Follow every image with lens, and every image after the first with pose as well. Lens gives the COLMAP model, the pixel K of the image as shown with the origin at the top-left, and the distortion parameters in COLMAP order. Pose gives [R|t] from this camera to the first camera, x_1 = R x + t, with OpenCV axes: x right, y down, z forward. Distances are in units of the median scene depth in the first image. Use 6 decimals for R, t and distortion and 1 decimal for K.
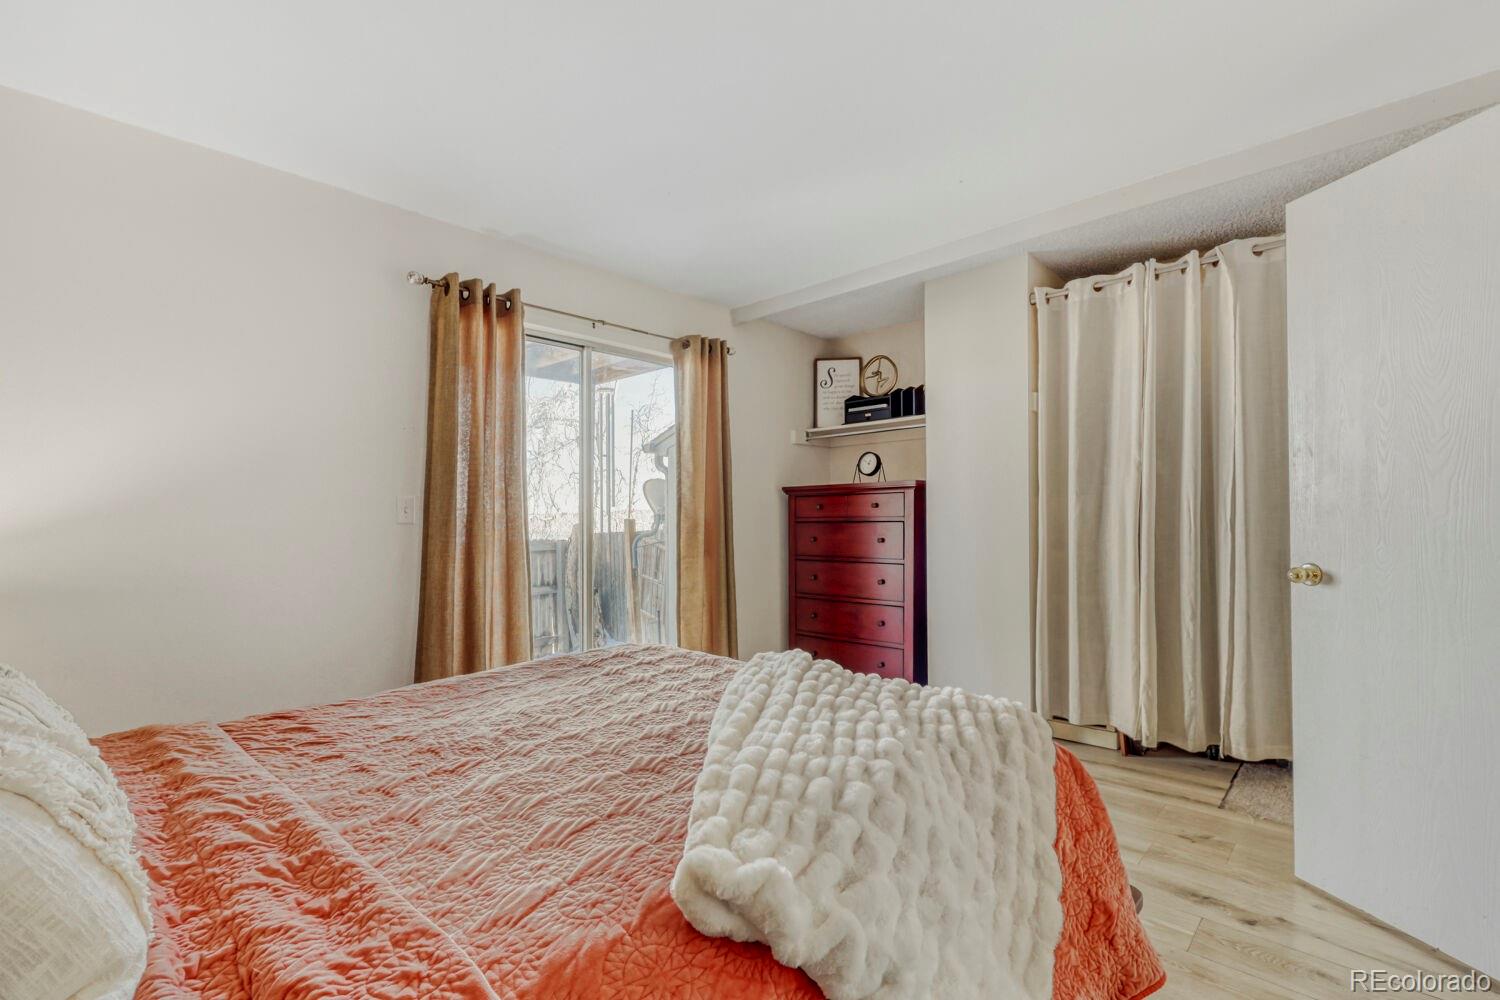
lens RADIAL K [[637.8, 0, 755.5], [0, 637.8, 506.5], [0, 0, 1]] dist [0.000477, -0.000060]
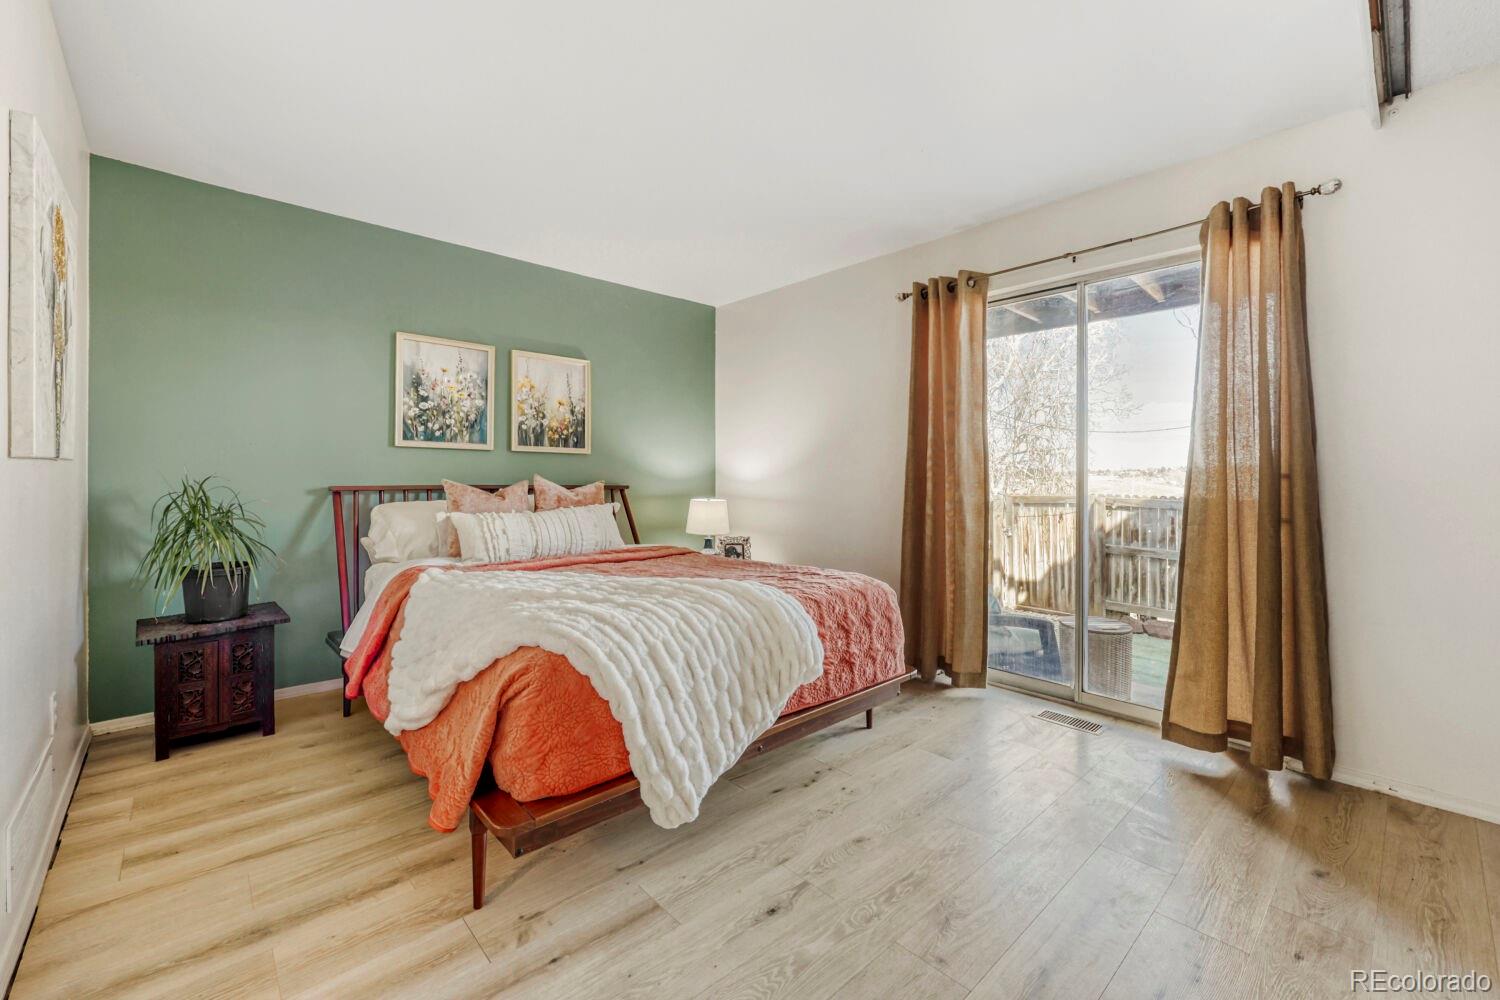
lens RADIAL K [[622.9, 0, 752.6], [0, 622.9, 475.4], [0, 0, 1]] dist [0.000317, 0.000203]
pose [[-0.053315, 0.005960, -0.998560, 0.611675], [0.006337, 0.999964, 0.005630, 0.018445], [0.998558, -0.006027, -0.053351, 0.528958]]
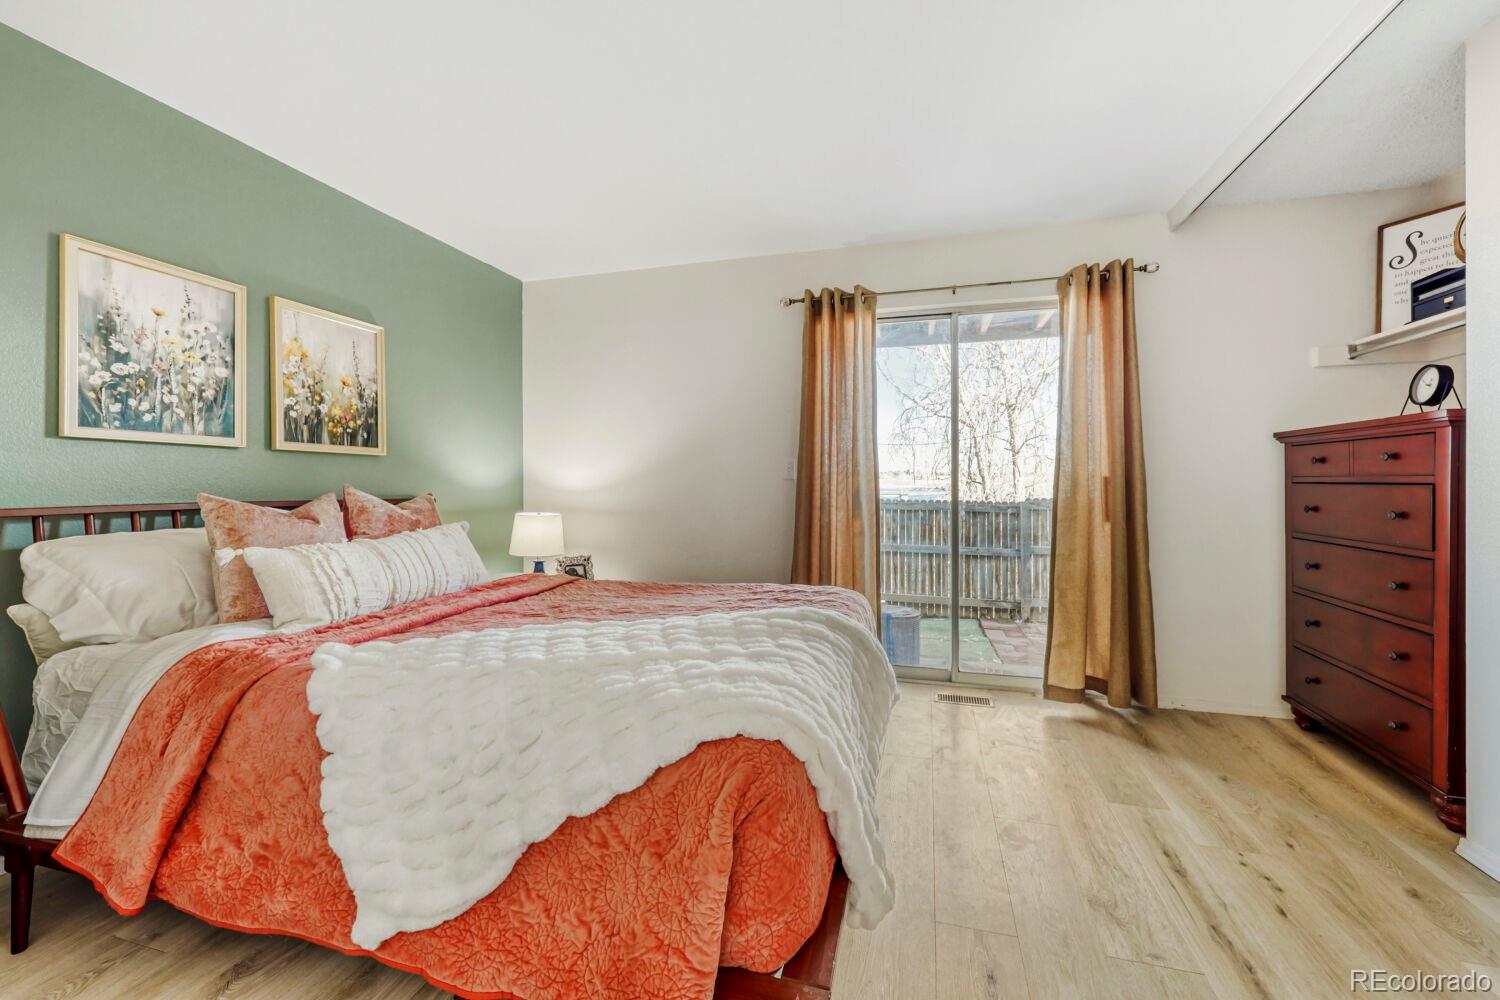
lens RADIAL K [[619.3, 0, 747.9], [0, 619.3, 481.8], [0, 0, 1]] dist [0.002175, 0.000252]
pose [[0.472687, 0.004265, -0.881220, 0.437935], [0.007786, 0.999929, 0.009016, 0.014354], [0.881196, -0.011123, 0.472620, 0.197743]]
